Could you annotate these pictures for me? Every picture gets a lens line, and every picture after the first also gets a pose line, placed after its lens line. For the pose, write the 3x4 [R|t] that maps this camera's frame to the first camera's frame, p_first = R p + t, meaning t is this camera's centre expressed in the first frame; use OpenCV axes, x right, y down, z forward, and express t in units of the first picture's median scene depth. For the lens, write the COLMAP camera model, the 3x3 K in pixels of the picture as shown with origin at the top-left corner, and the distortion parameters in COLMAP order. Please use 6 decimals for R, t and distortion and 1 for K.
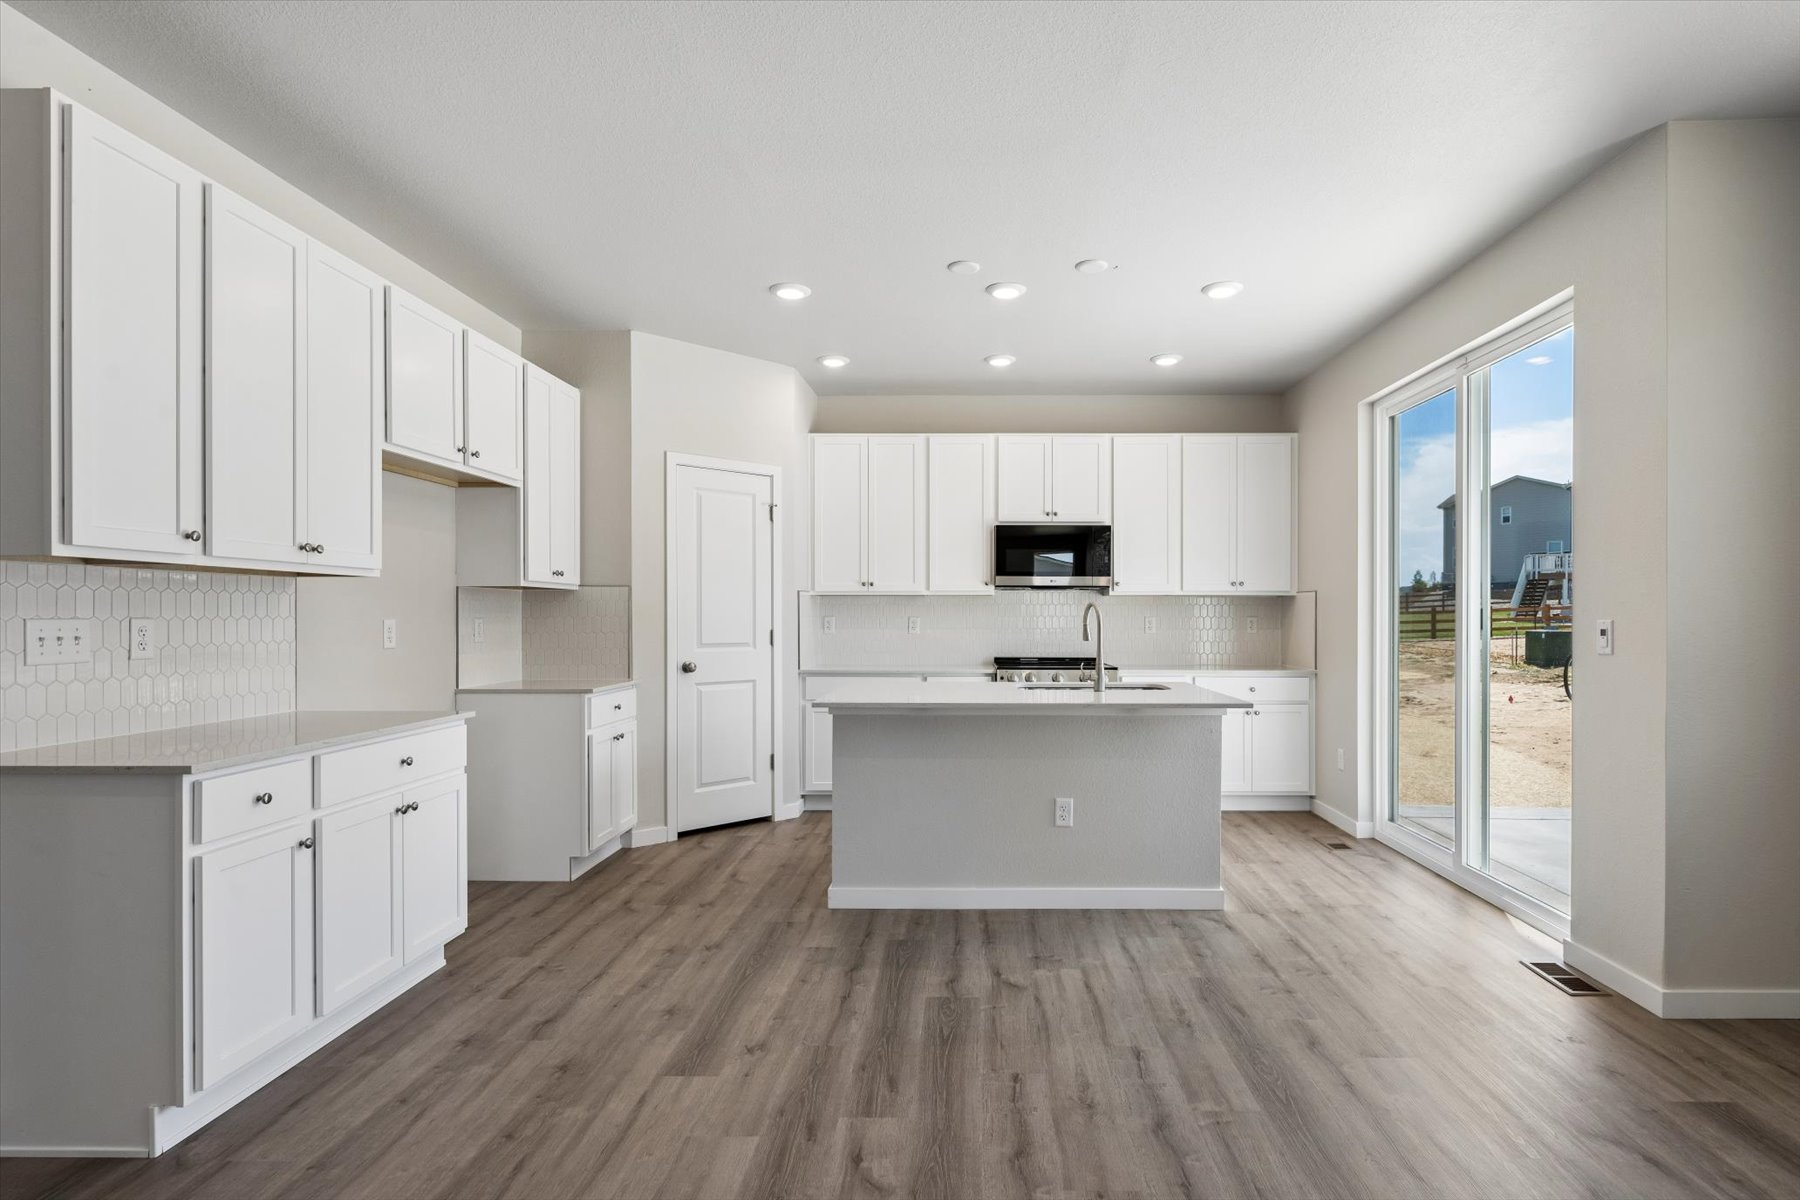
lens RADIAL K [[904.2, 0, 974.1], [0, 904.2, 612.0], [0, 0, 1]] dist [0.001582, -0.000514]
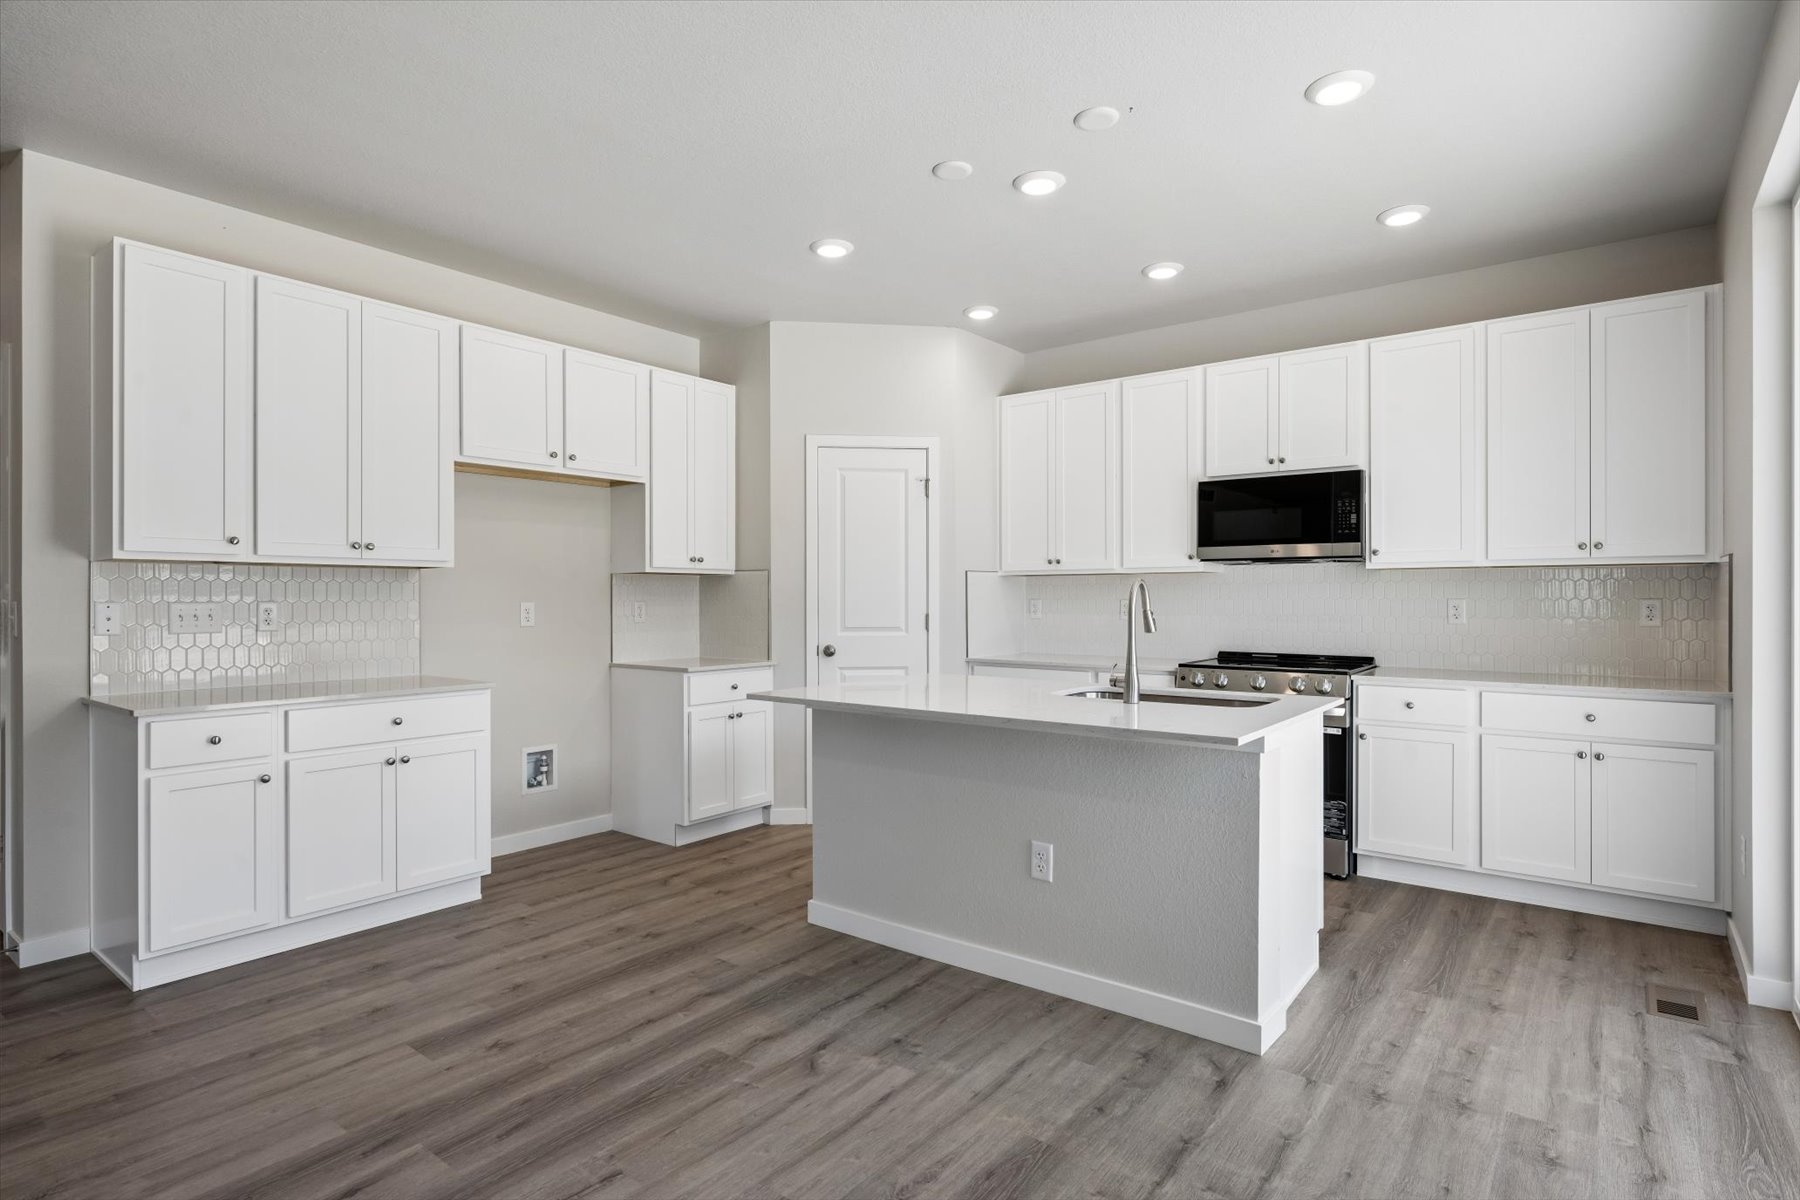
lens RADIAL K [[924.5, 0, 900.1], [0, 924.5, 596.7], [0, 0, 1]] dist [-0.002134, 0.000253]
pose [[0.790957, -0.002441, -0.611866, 0.466295], [0.004156, 0.999990, 0.001383, 0.001131], [0.611857, -0.003637, 0.790960, 0.318282]]
